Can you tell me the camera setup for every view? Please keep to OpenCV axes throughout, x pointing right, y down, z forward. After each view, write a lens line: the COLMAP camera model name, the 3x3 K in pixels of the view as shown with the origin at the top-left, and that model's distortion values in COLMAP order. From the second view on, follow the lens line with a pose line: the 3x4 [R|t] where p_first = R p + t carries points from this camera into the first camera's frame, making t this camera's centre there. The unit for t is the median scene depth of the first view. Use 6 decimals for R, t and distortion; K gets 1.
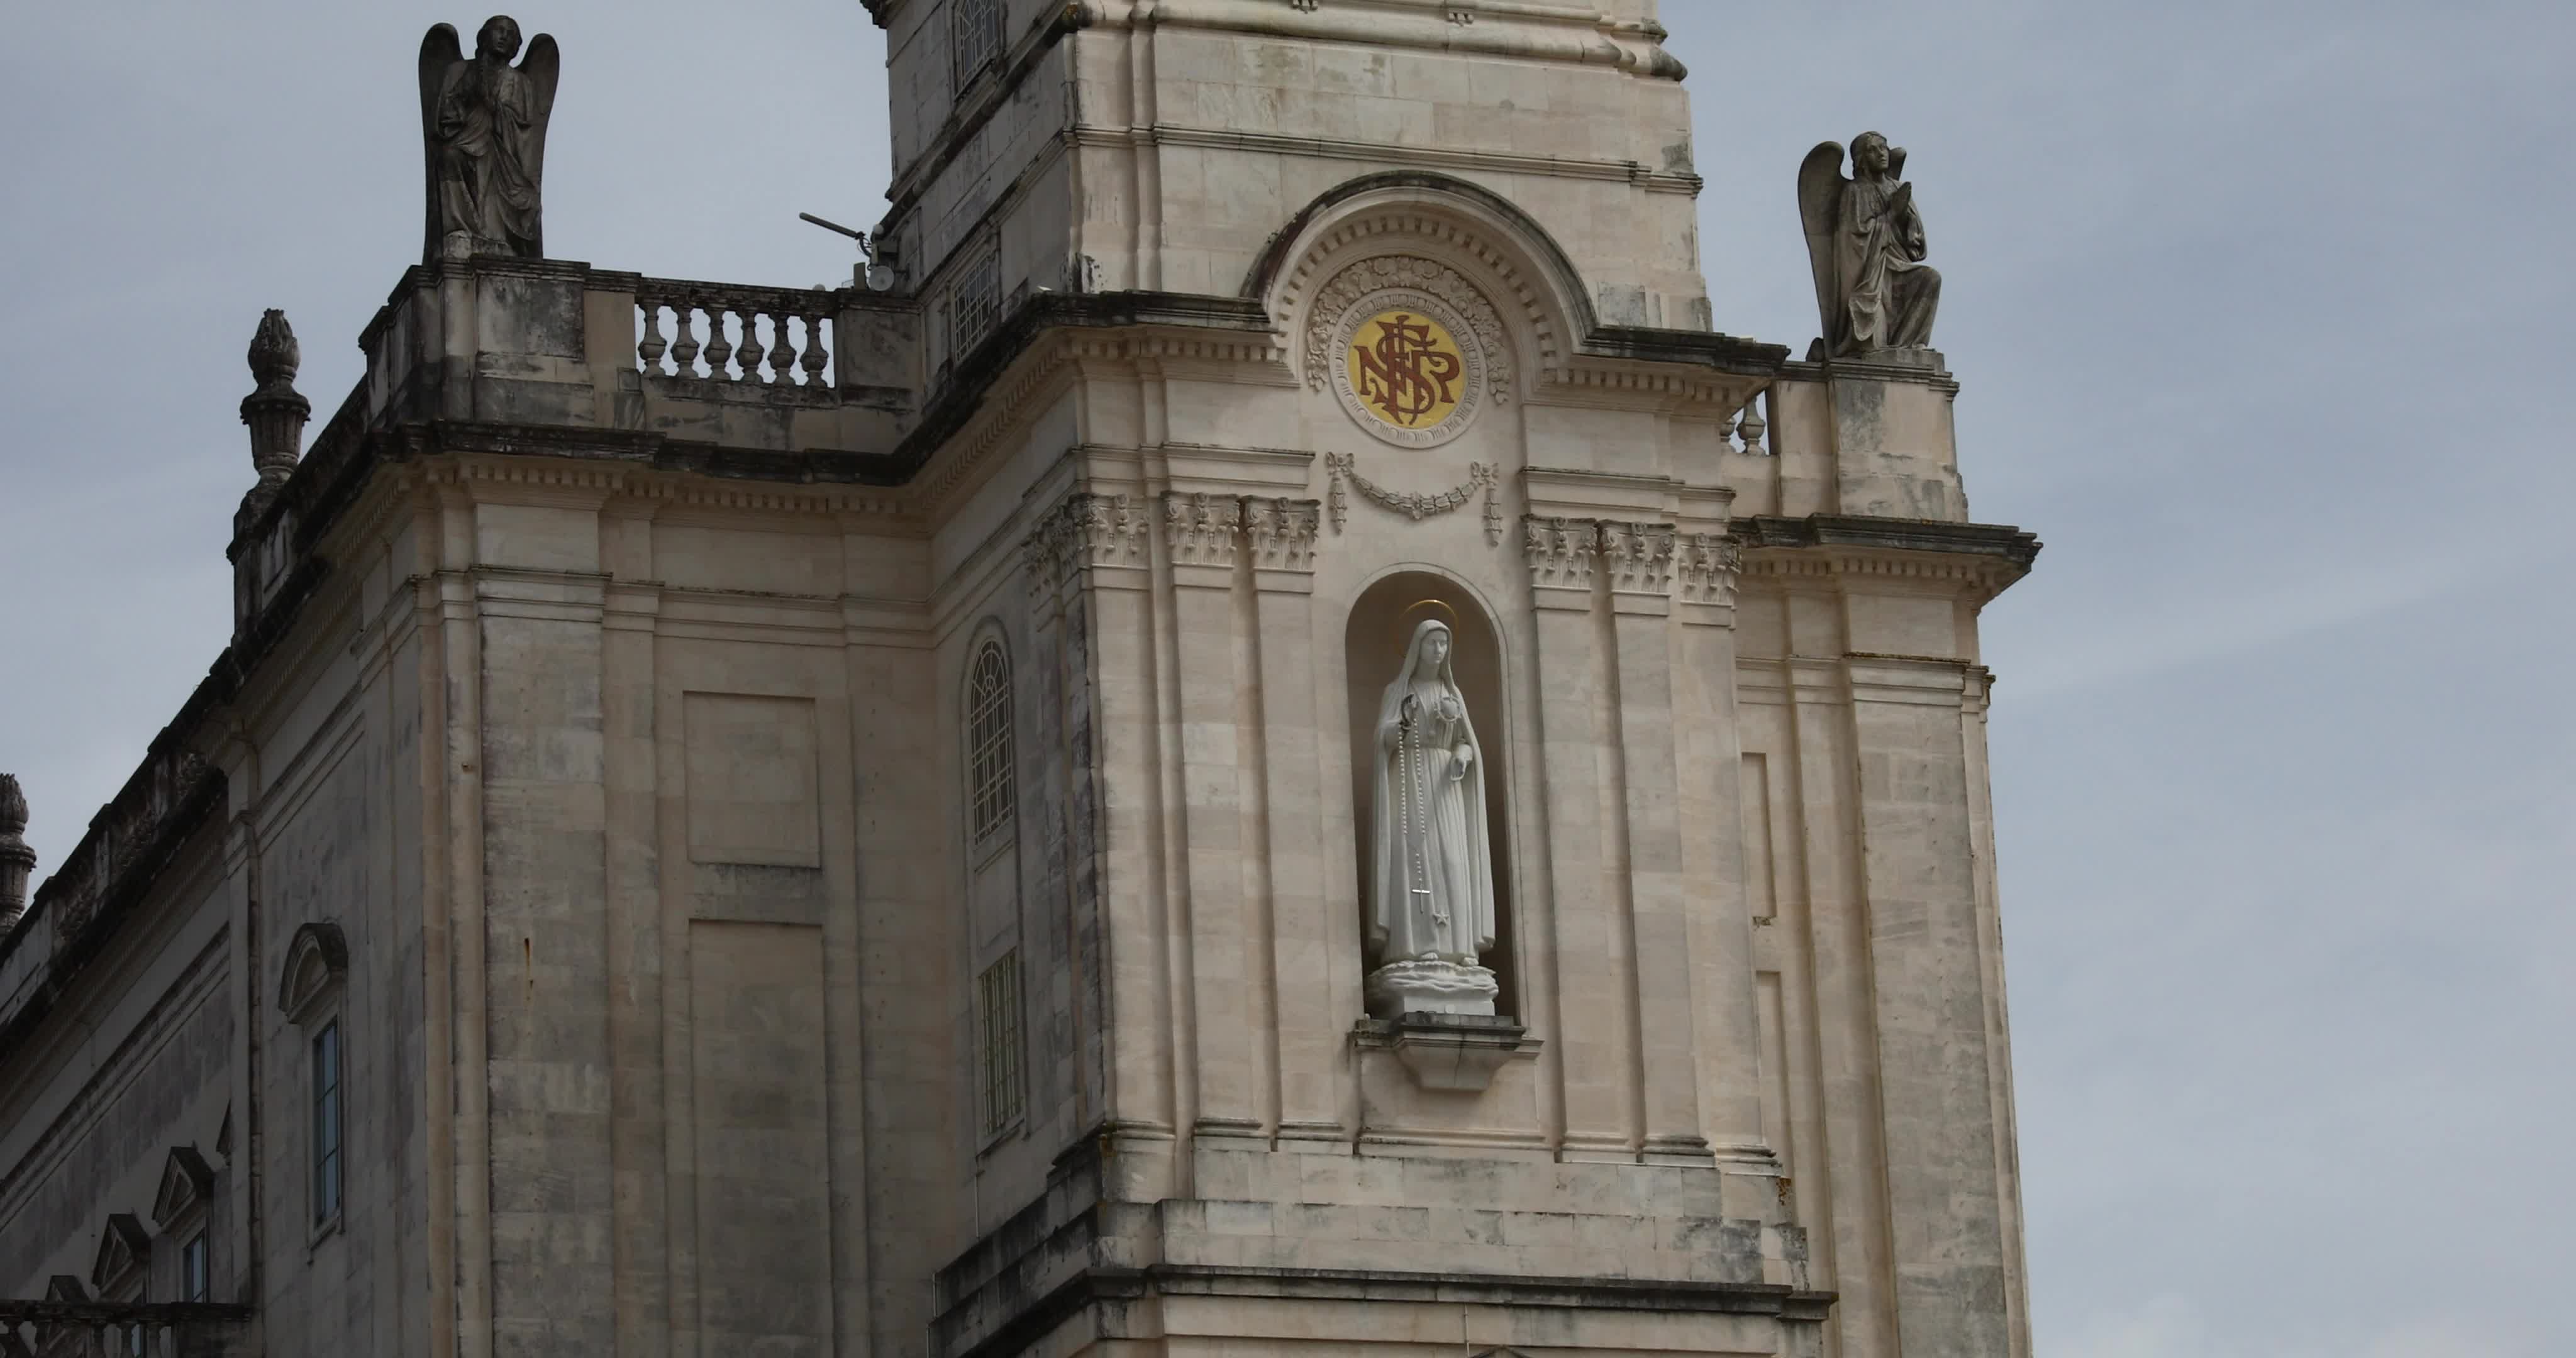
lens RADIAL K [[8543.2, 0, 1286.7], [0, 8543.2, 688.8], [0, 0, 1]] dist [0.153534, 0.000000]
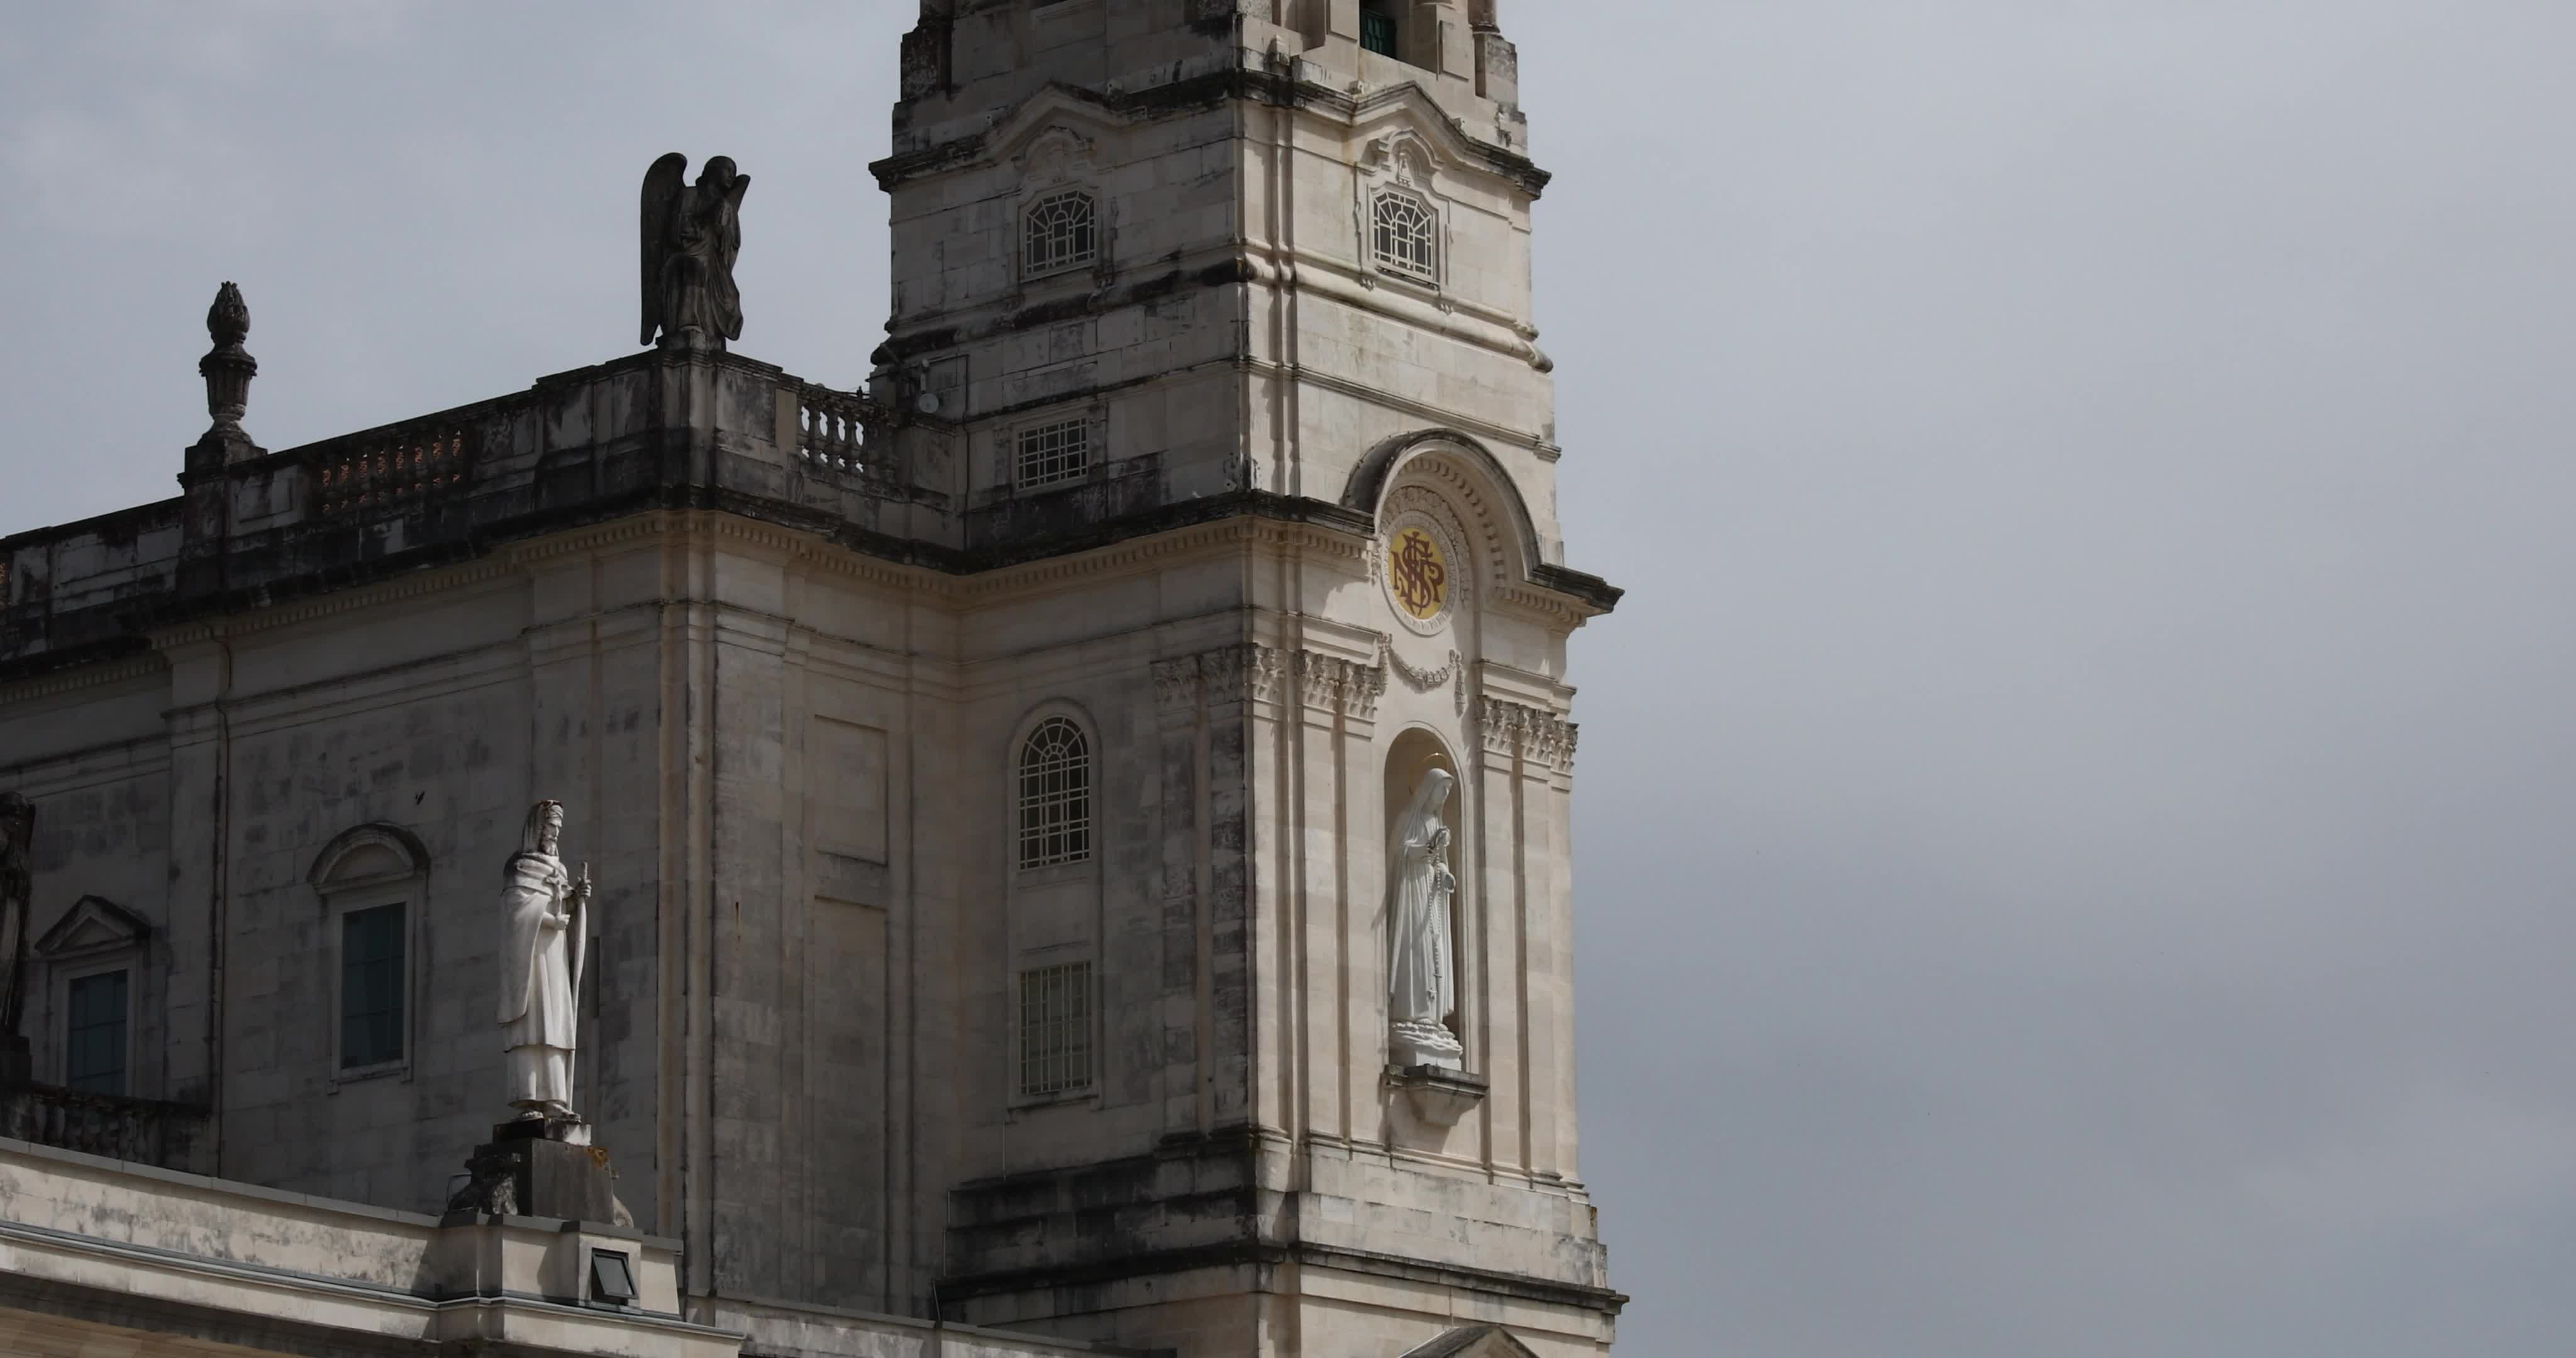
lens RADIAL K [[7257.5, 0, 1279.6], [0, 7257.5, 680.7], [0, 0, 1]] dist [0.161565, 0.000000]
pose [[0.860433, 0.145208, 0.488436, -0.557909], [-0.173058, 0.984838, 0.012077, -0.030787], [-0.479276, -0.094919, 0.872516, 0.015455]]
